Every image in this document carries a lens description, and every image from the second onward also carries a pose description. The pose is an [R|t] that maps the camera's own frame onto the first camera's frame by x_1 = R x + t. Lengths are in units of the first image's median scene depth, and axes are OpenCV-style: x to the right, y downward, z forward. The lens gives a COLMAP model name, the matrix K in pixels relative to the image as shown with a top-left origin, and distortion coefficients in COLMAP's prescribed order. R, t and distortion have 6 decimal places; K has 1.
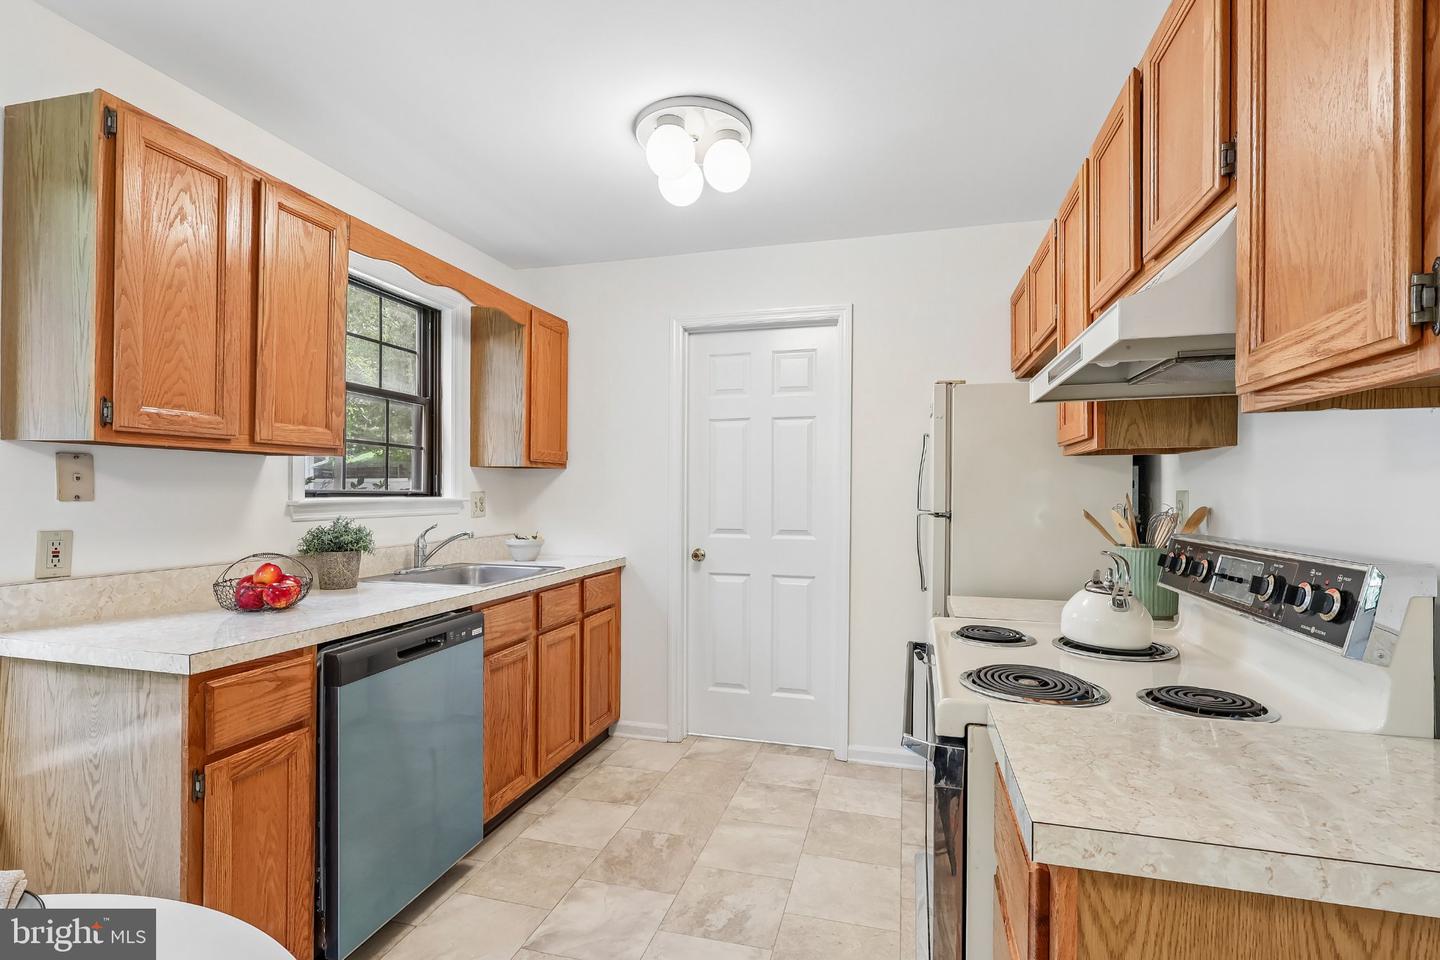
lens RADIAL K [[669.9, 0, 715.2], [0, 669.9, 488.3], [0, 0, 1]] dist [0.020334, 0.000096]
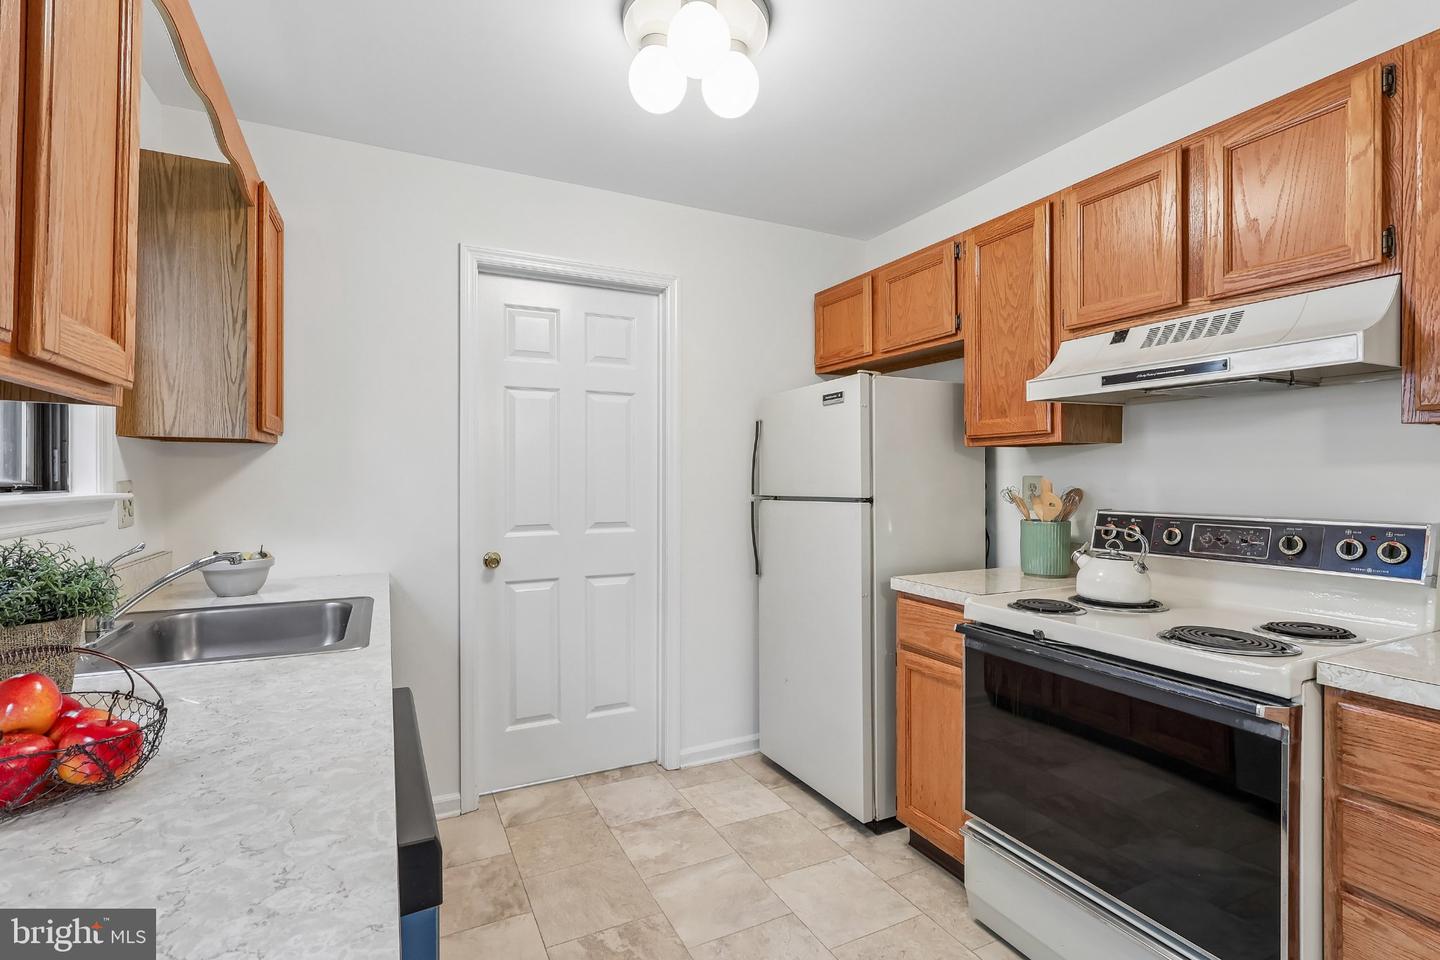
lens RADIAL K [[669.9, 0, 713.5], [0, 669.9, 474.2], [0, 0, 1]] dist [0.020334, 0.000096]
pose [[0.751941, -0.000450, 0.659230, -0.455014], [0.000220, 1.000000, 0.000431, -0.000862], [-0.659230, -0.000179, 0.751941, 0.324649]]
